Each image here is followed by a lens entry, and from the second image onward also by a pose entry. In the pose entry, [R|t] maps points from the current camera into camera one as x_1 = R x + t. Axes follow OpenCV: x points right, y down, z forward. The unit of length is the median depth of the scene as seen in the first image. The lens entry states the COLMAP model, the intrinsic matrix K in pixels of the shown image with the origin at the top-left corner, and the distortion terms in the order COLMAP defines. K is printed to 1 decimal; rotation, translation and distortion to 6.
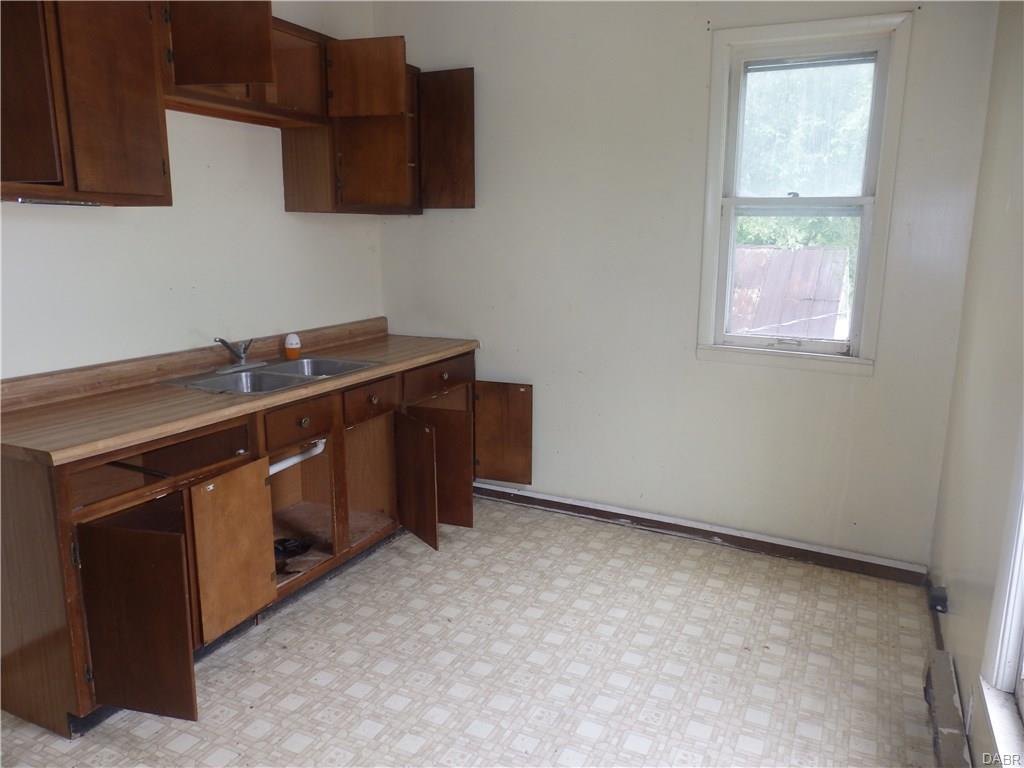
lens RADIAL K [[757.4, 0, 508.1], [0, 757.4, 388.8], [0, 0, 1]] dist [0.003569, 0.013050]
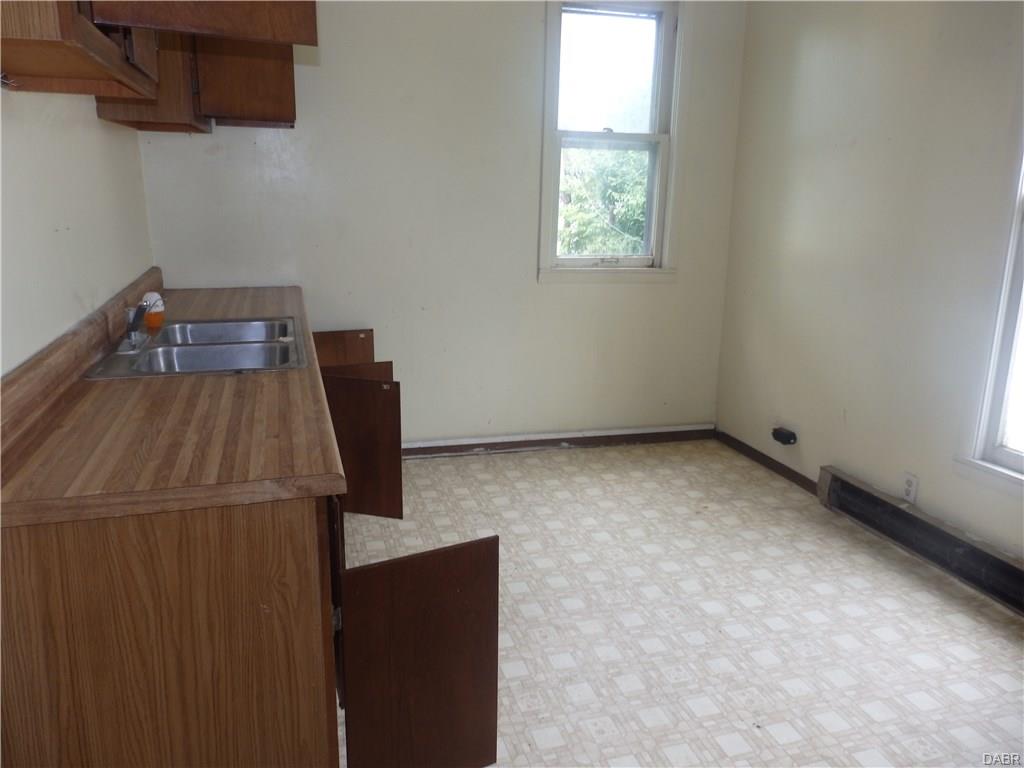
lens RADIAL K [[757.4, 0, 511.6], [0, 757.4, 375.8], [0, 0, 1]] dist [0.003569, 0.013050]
pose [[0.735709, -0.164434, 0.657034, -0.545173], [0.126029, 0.986375, 0.105738, -0.029634], [-0.665469, 0.005013, 0.746409, 0.248414]]
